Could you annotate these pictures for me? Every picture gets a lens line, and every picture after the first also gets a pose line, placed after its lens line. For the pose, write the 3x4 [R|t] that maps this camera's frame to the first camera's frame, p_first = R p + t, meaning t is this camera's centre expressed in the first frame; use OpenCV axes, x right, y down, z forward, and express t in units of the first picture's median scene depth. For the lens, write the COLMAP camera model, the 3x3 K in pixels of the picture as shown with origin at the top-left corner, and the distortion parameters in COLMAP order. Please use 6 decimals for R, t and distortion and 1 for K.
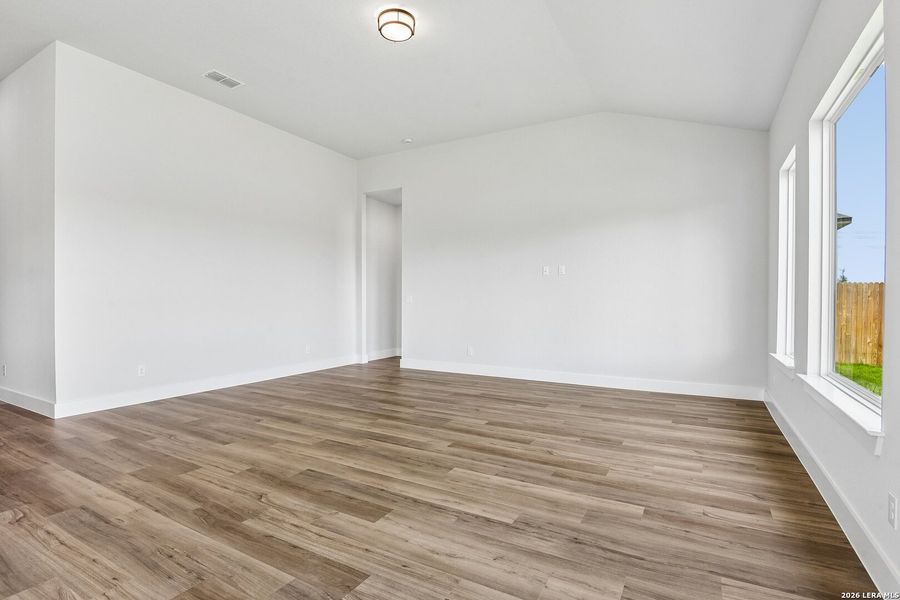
lens RADIAL K [[444.5, 0, 443.8], [0, 444.5, 303.2], [0, 0, 1]] dist [-0.017843, -0.000427]
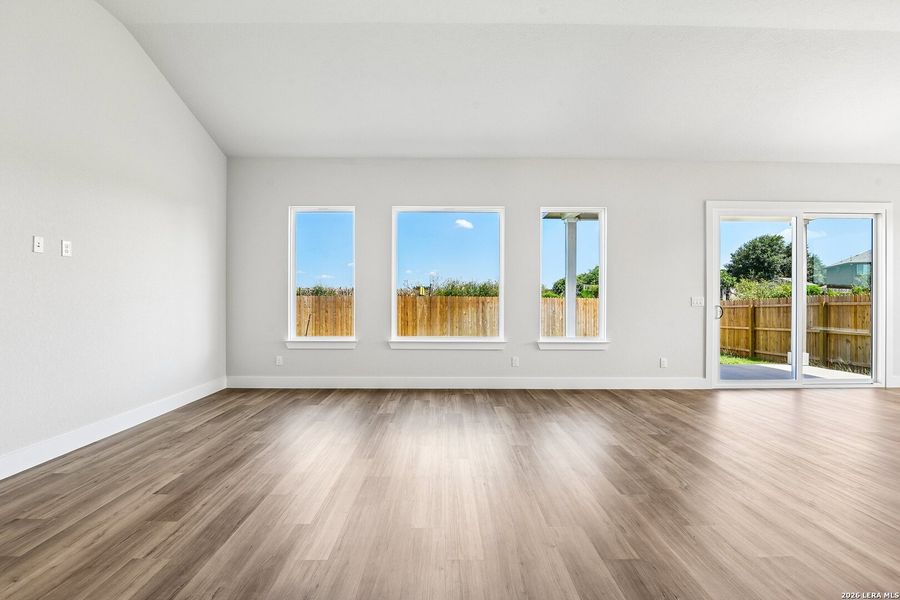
lens RADIAL K [[418.8, 0, 446.6], [0, 418.8, 299.6], [0, 0, 1]] dist [-0.016175, -0.000994]
pose [[-0.505228, -0.001639, 0.862984, -0.695619], [0.005581, 0.999971, 0.005166, -0.017021], [-0.862968, 0.007427, -0.505204, 1.412205]]
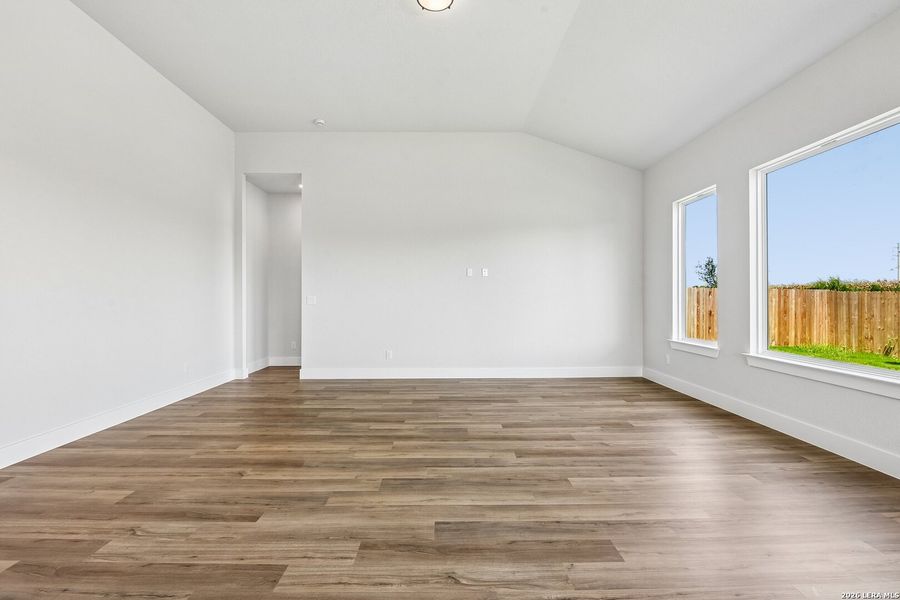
lens RADIAL K [[418.8, 0, 446.6], [0, 418.8, 299.6], [0, 0, 1]] dist [-0.016175, -0.000994]
pose [[0.862521, -0.005038, 0.505996, -0.536148], [0.009387, 0.999938, -0.006046, -0.005843], [-0.505934, 0.009965, 0.862515, 0.297525]]
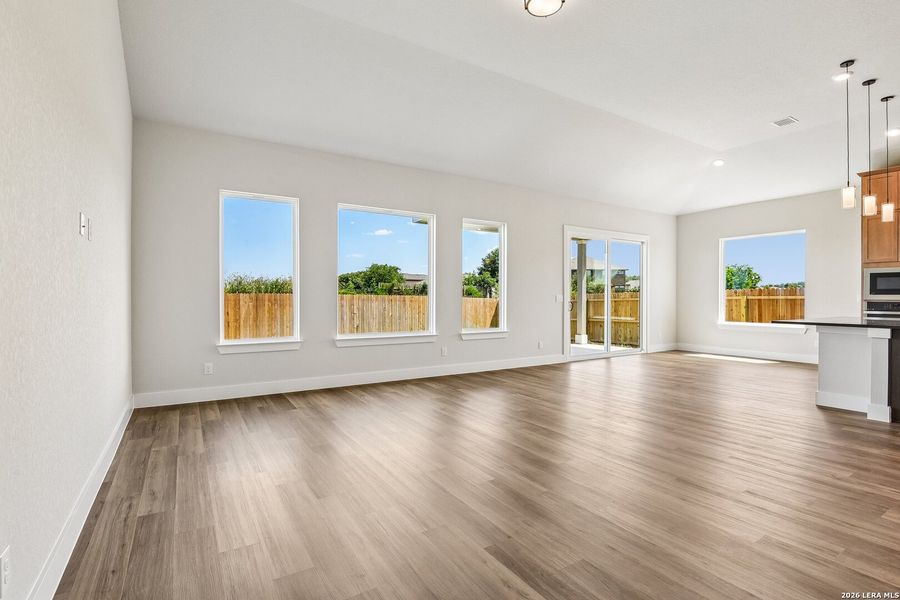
lens RADIAL K [[430.4, 0, 447.2], [0, 430.4, 299.6], [0, 0, 1]] dist [-0.018979, -0.001335]
pose [[-0.881115, -0.004180, 0.472883, -0.367807], [0.002410, 0.999908, 0.013329, -0.021723], [-0.472895, 0.012884, -0.881024, 1.983279]]
